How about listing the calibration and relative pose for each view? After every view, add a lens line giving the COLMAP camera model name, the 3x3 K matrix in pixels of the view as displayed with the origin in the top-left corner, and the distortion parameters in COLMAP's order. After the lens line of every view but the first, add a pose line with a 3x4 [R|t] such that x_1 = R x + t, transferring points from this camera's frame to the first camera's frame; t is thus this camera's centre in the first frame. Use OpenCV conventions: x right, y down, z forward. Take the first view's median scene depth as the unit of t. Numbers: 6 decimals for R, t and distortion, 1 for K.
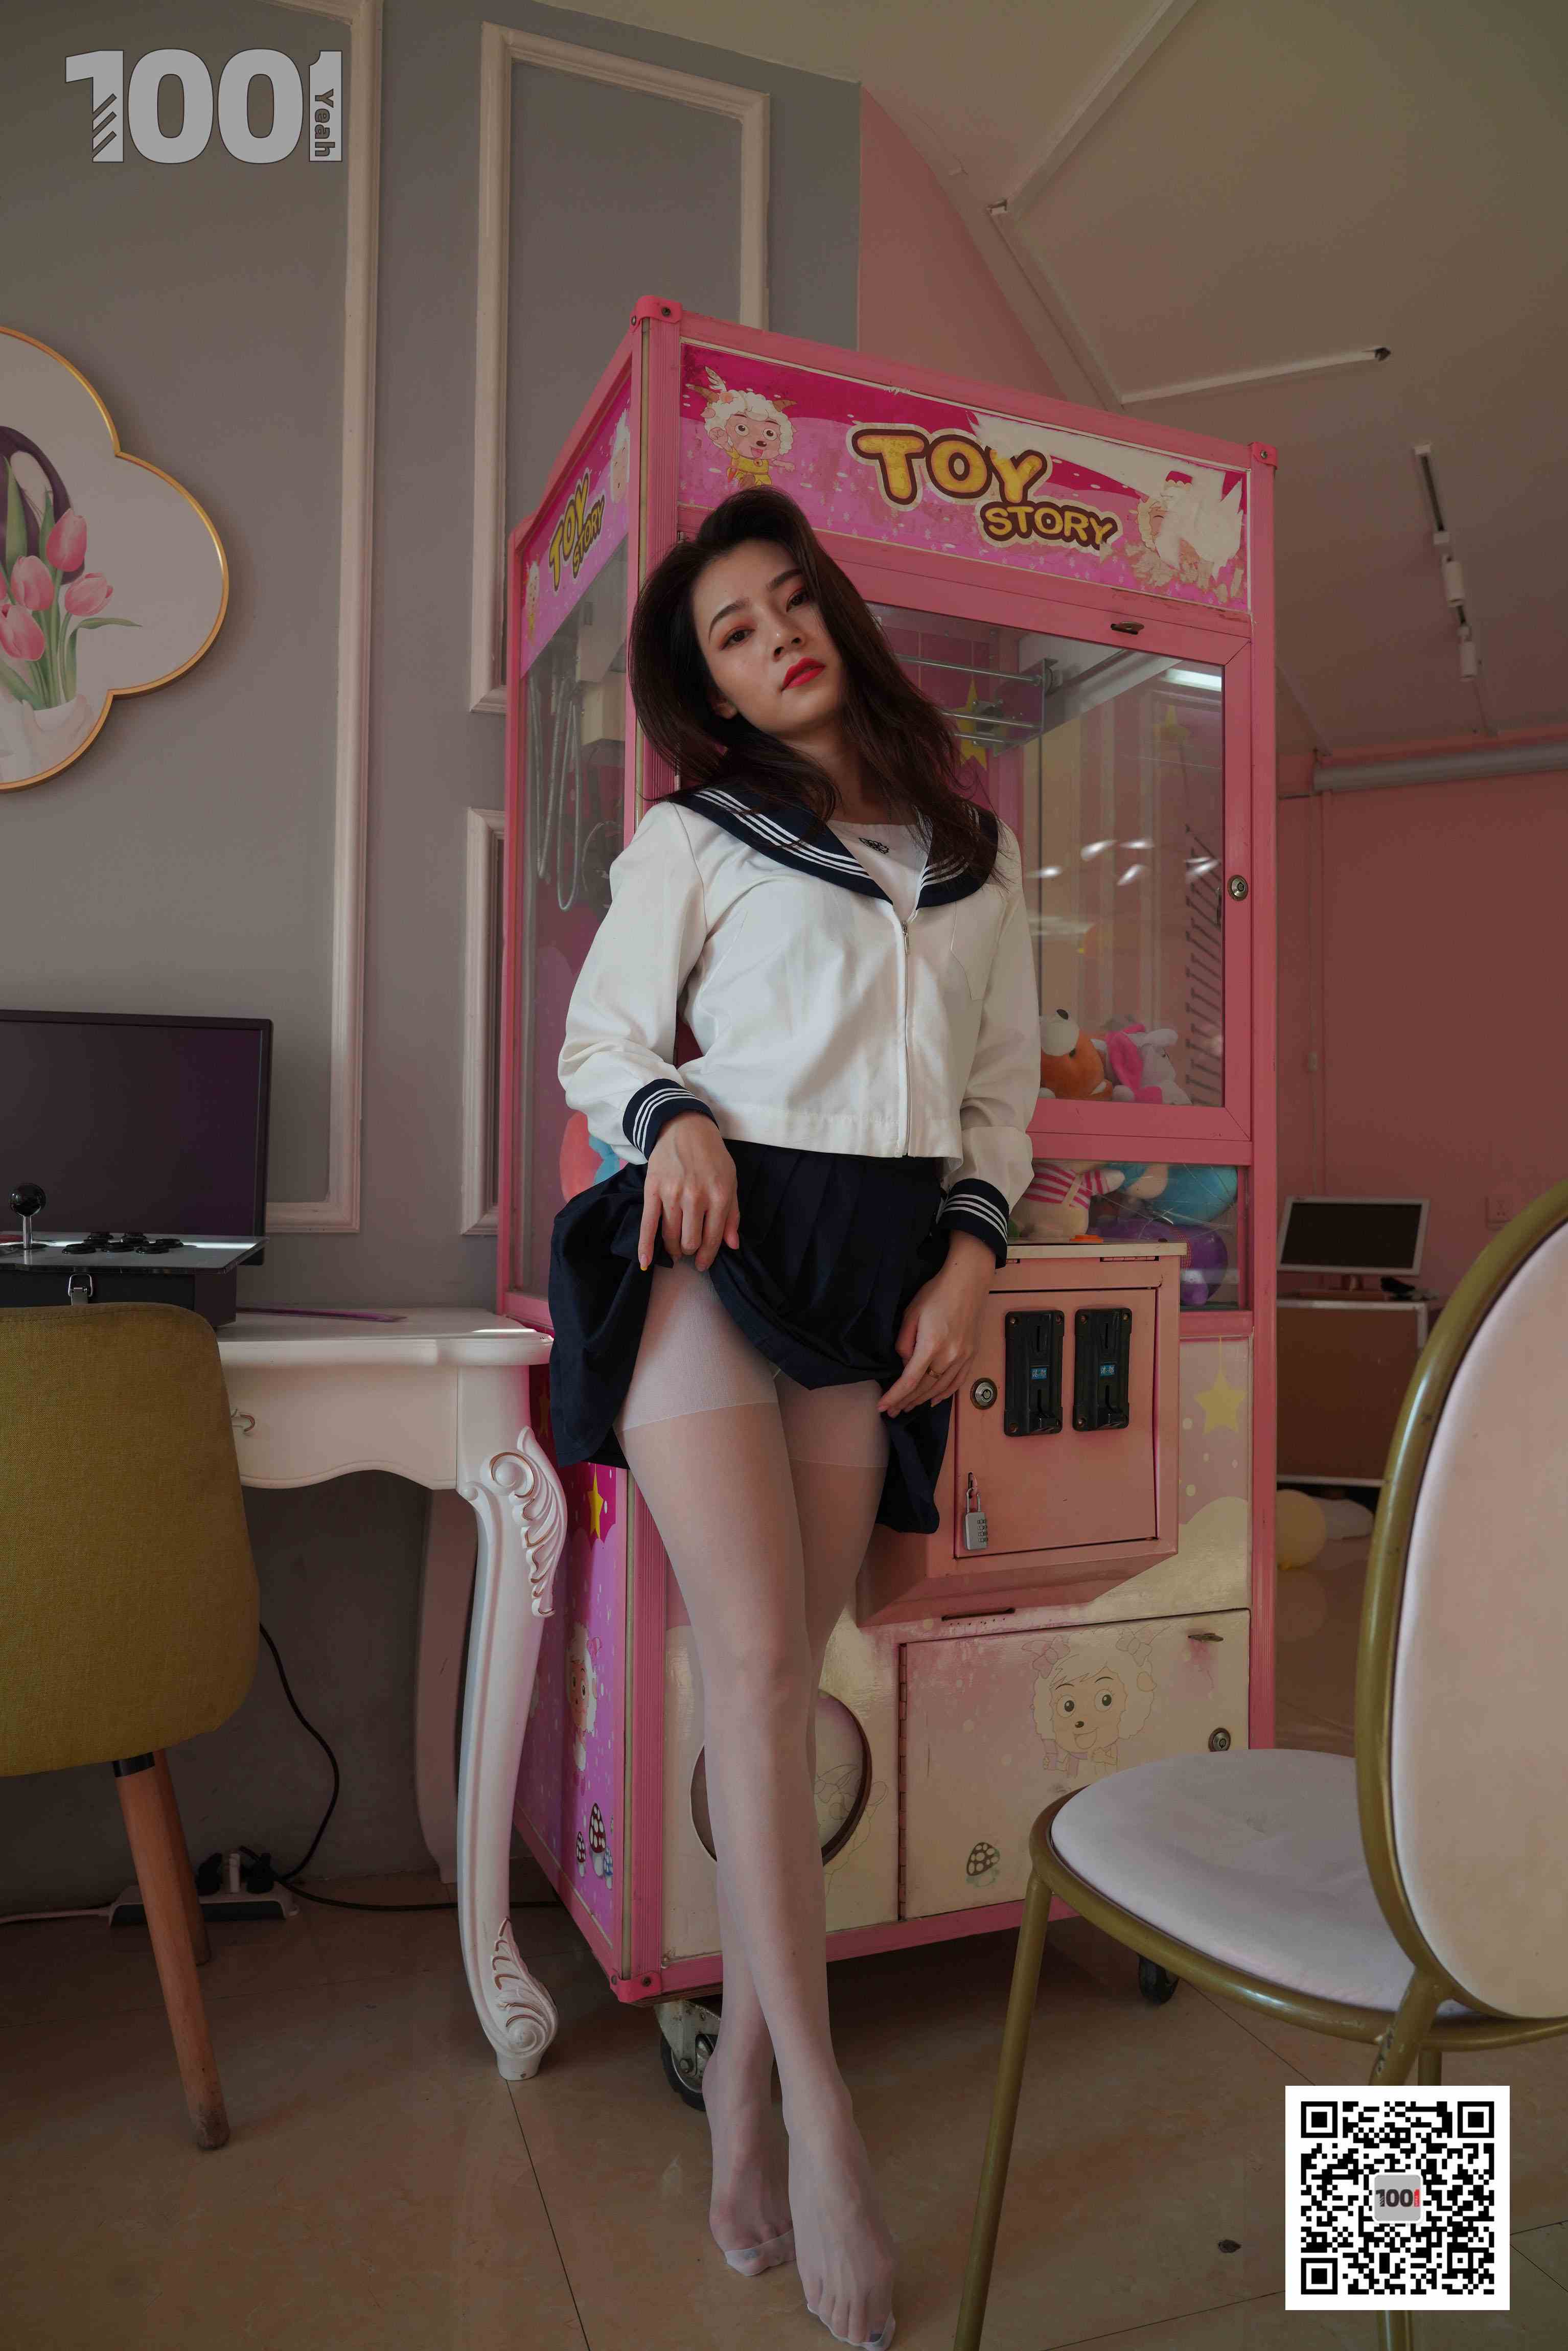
lens RADIAL K [[1588.6, 0, 784.6], [0, 1588.6, 1181.5], [0, 0, 1]] dist [-0.034630, 0.027026]
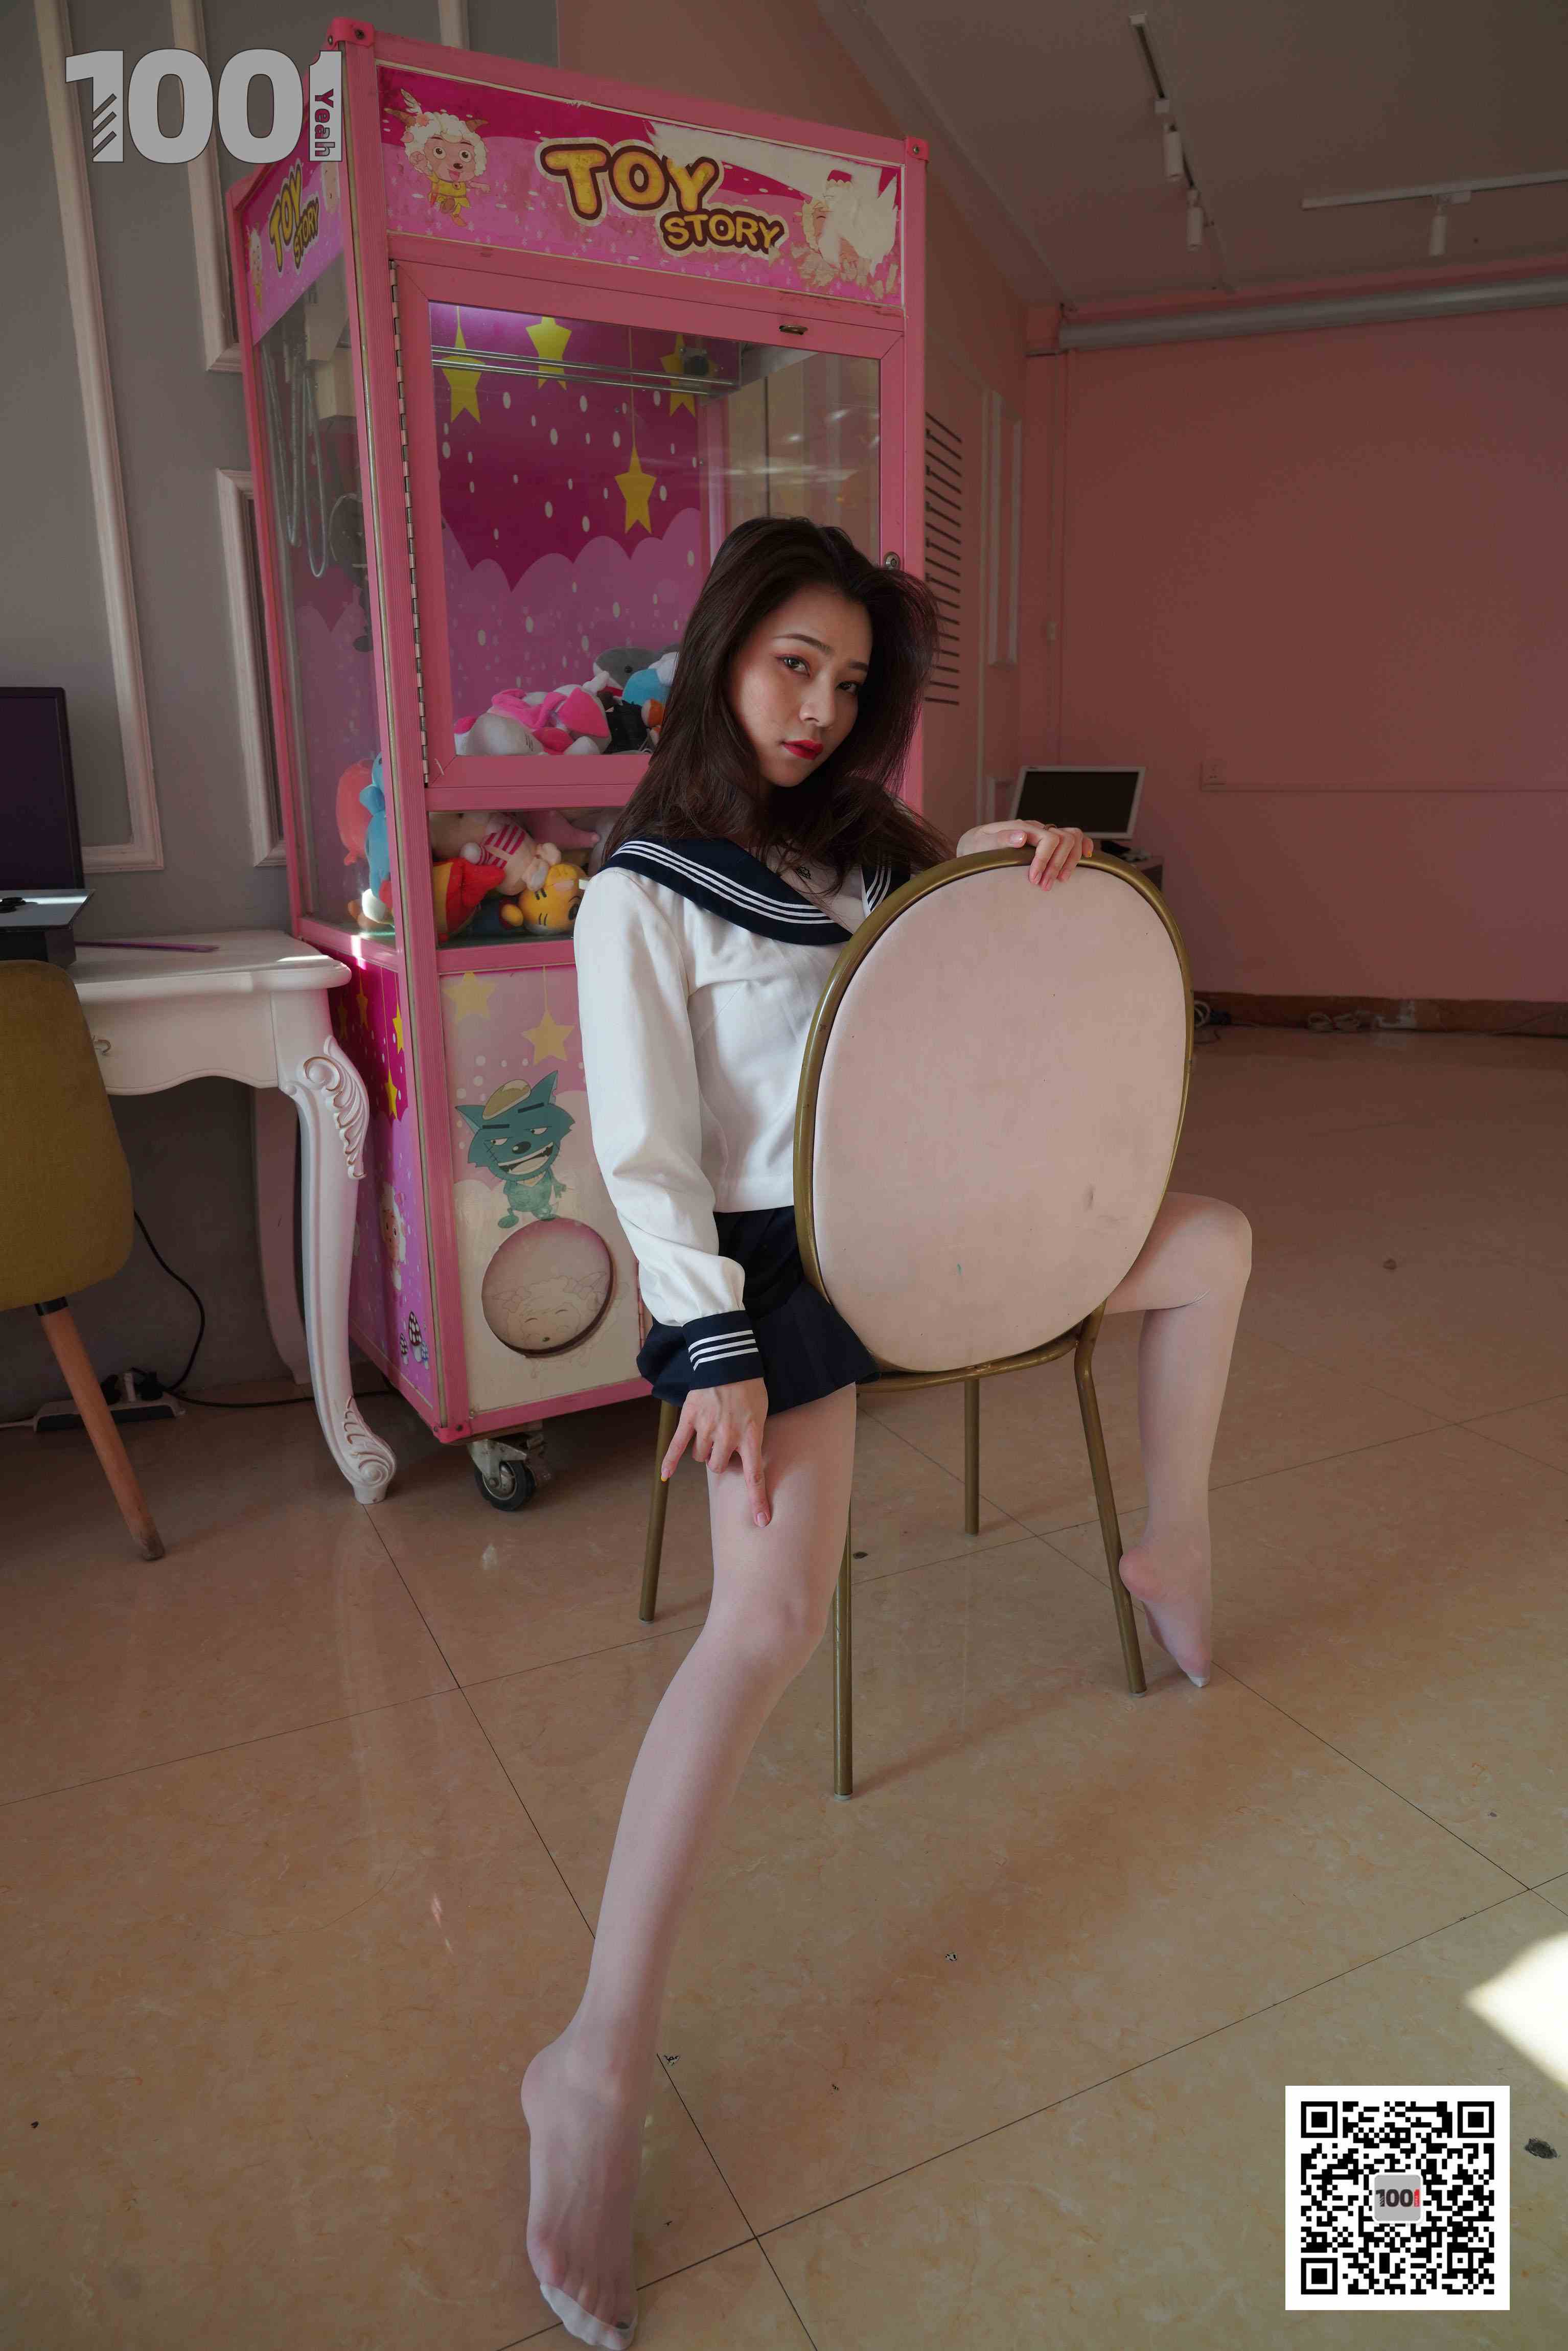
lens RADIAL K [[1588.6, 0, 781.0], [0, 1588.6, 1185.0], [0, 0, 1]] dist [-0.034630, 0.027026]
pose [[0.991651, -0.056520, 0.115905, 0.039593], [0.021602, 0.958937, 0.282795, -0.078004], [-0.127129, -0.277930, 0.952152, -0.273795]]
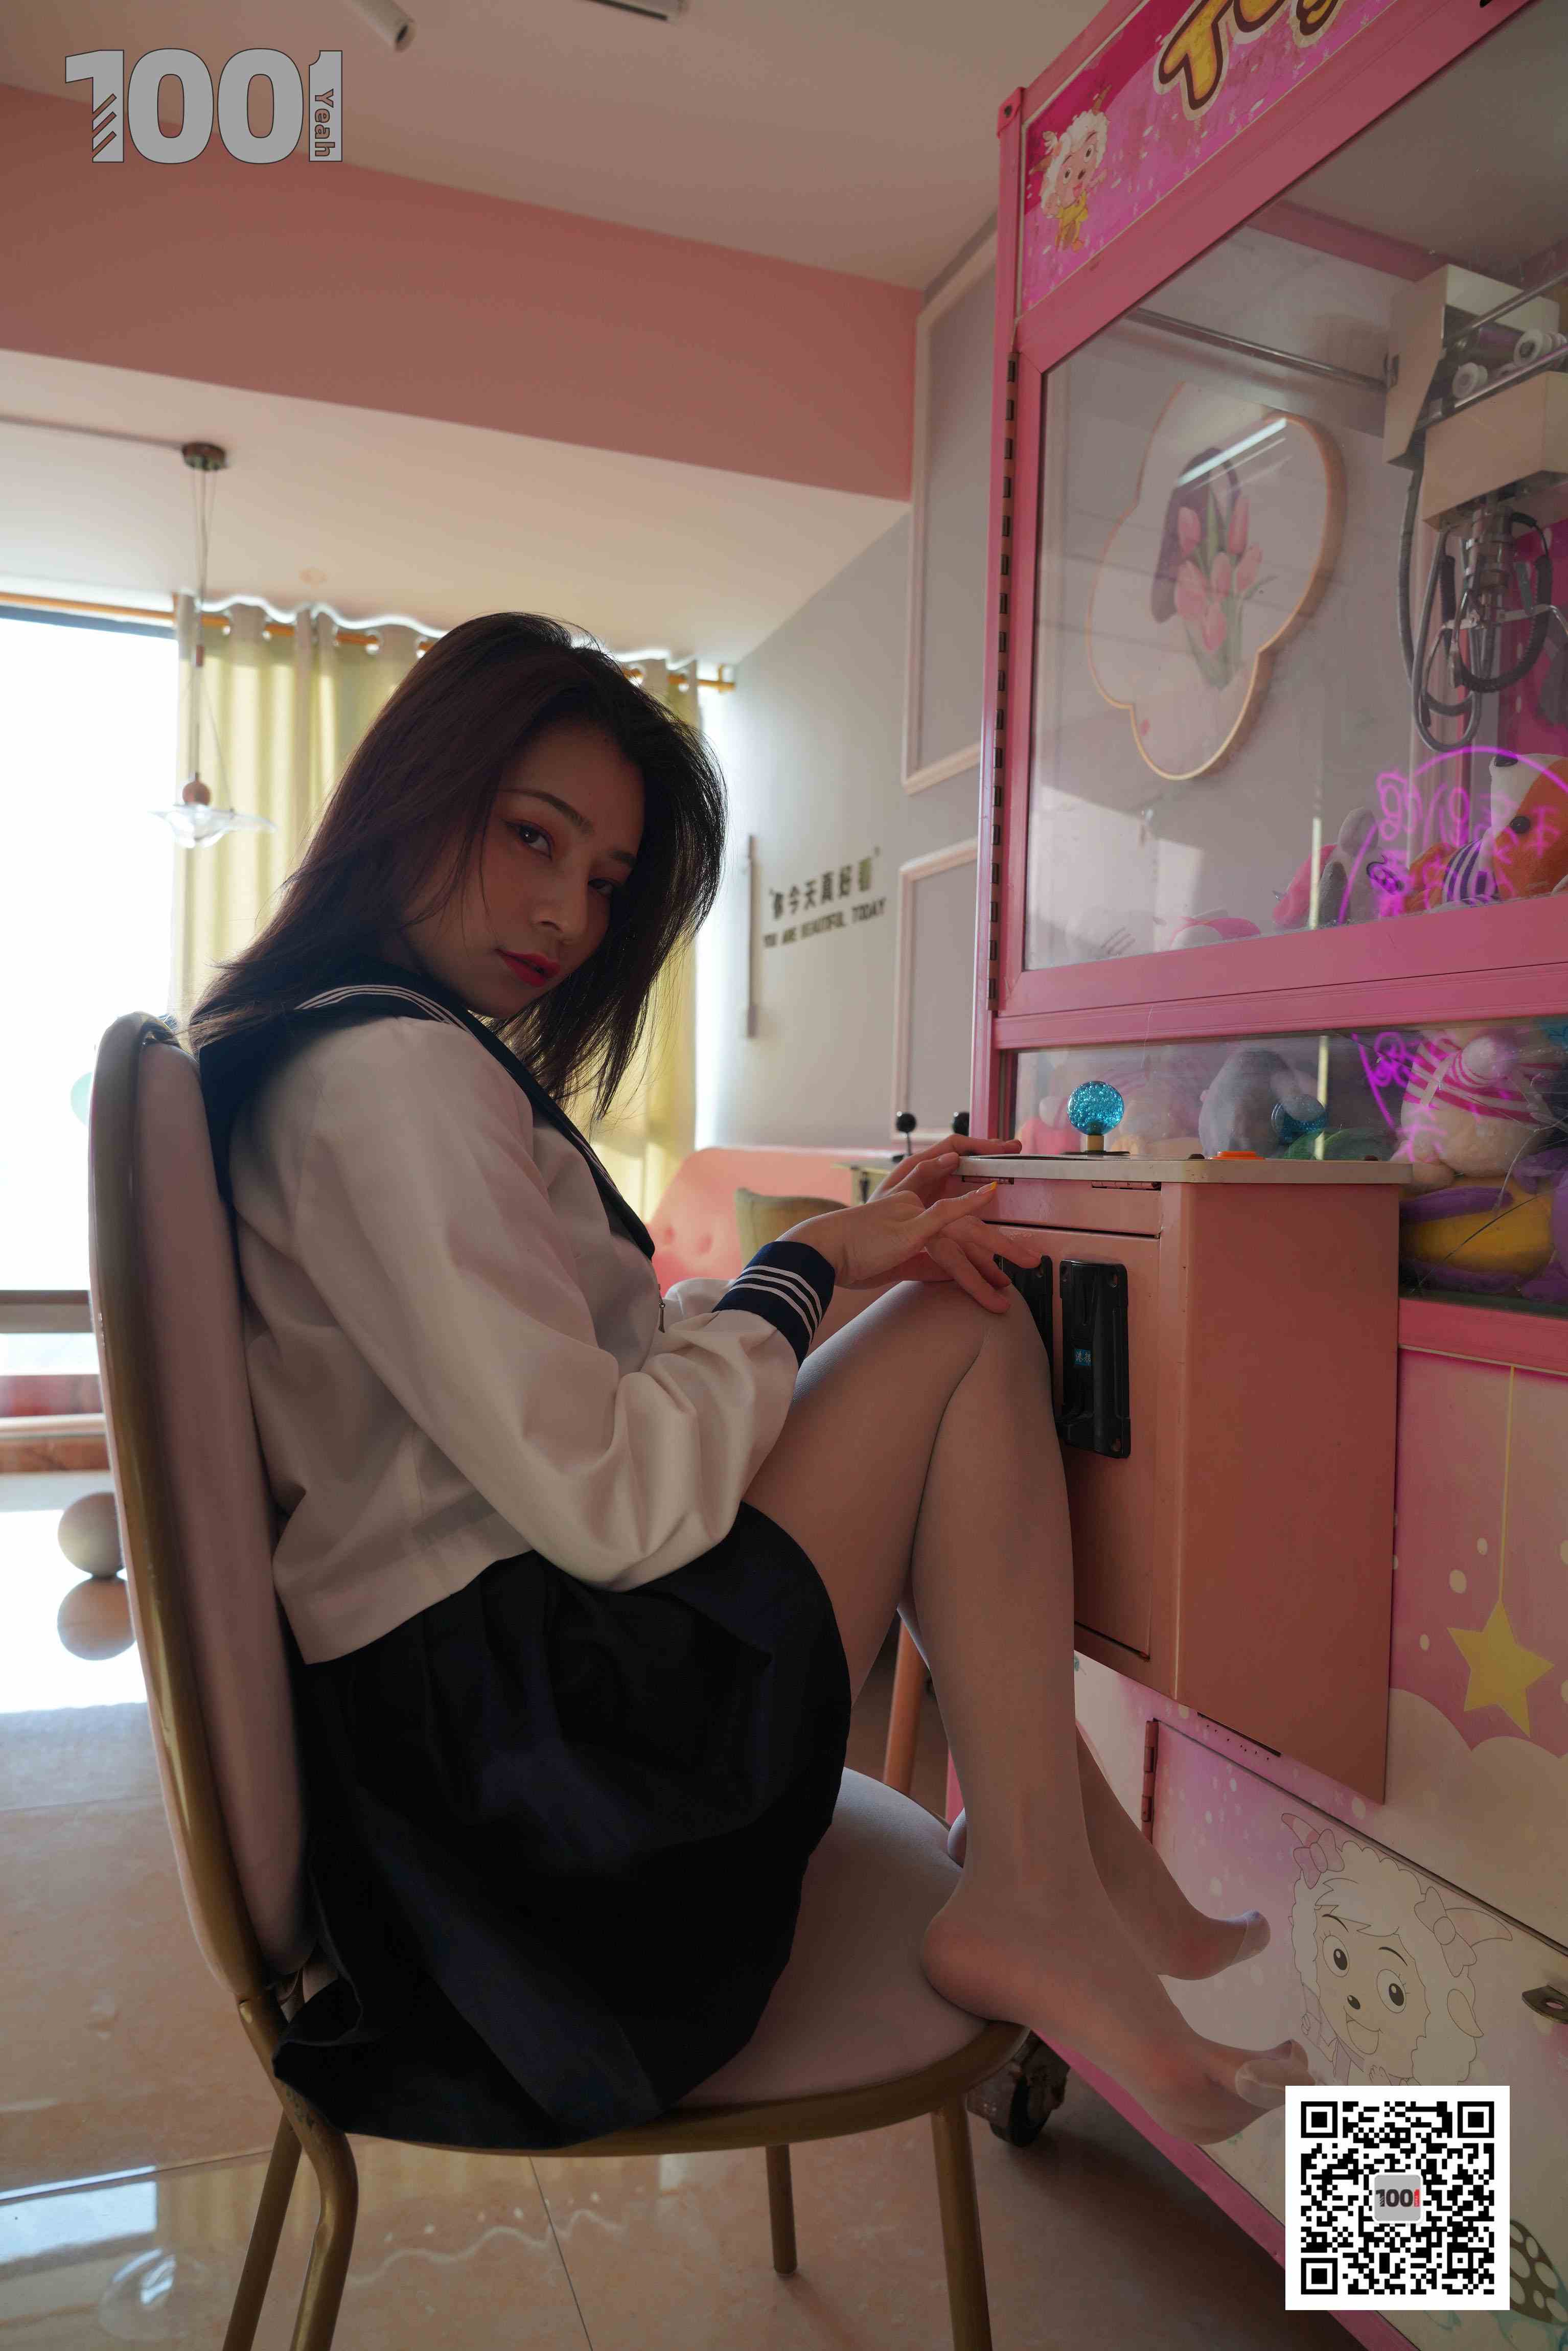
lens RADIAL K [[1588.6, 0, 788.4], [0, 1588.6, 1167.6], [0, 0, 1]] dist [-0.034630, 0.027026]
pose [[0.054293, 0.004320, -0.998516, 0.728968], [0.004830, 0.999978, 0.004589, 0.034741], [0.998513, -0.005072, 0.054271, 0.747140]]
